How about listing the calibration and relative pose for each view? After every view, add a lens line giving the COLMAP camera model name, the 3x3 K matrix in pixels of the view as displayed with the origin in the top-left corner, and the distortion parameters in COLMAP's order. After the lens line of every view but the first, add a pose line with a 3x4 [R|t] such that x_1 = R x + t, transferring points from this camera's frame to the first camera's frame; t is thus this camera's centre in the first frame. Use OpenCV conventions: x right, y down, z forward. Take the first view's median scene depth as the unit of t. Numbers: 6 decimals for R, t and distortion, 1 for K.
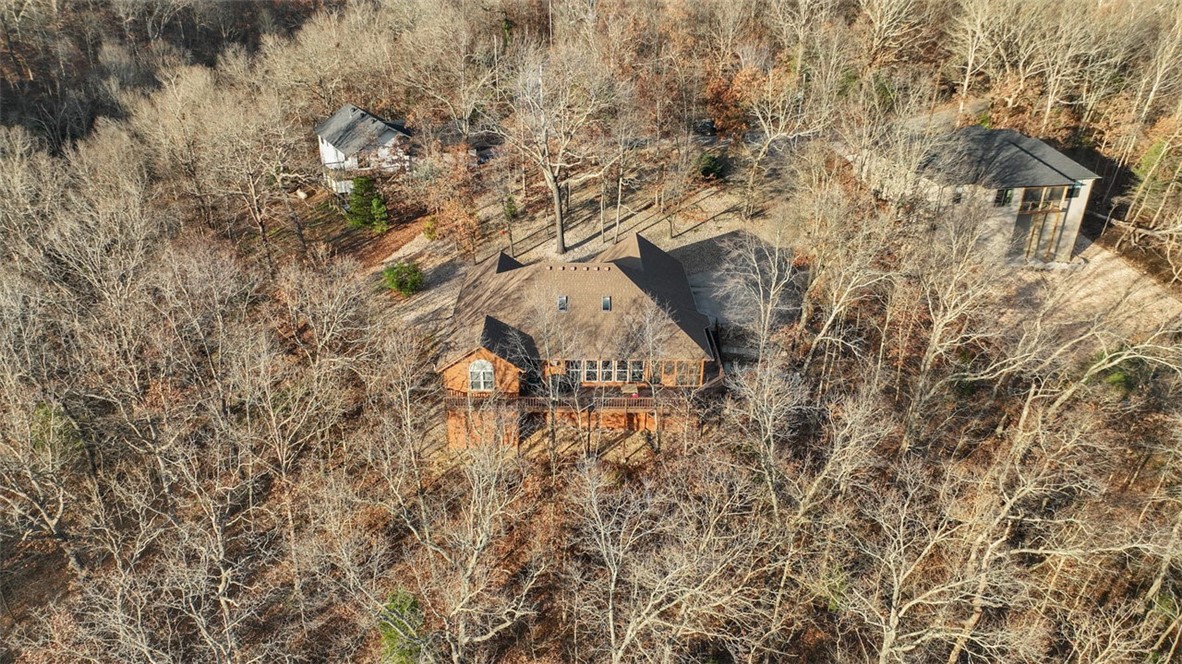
lens RADIAL K [[825.8, 0, 591.0], [0, 825.8, 332.0], [0, 0, 1]] dist [-0.004353, -0.002927]
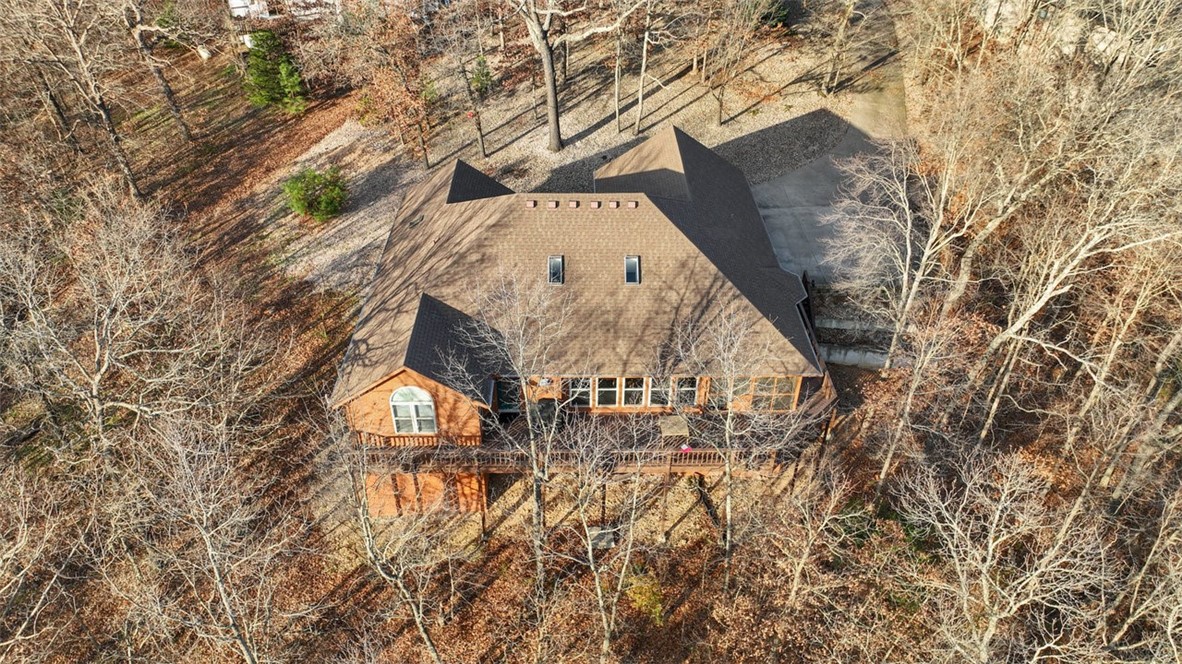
lens RADIAL K [[825.8, 0, 591.0], [0, 825.8, 332.0], [0, 0, 1]] dist [-0.004353, -0.002927]
pose [[0.999987, -0.004459, -0.002274, -0.006587], [0.004793, 0.983894, 0.178686, -0.068884], [0.001441, -0.178695, 0.983903, 0.312579]]
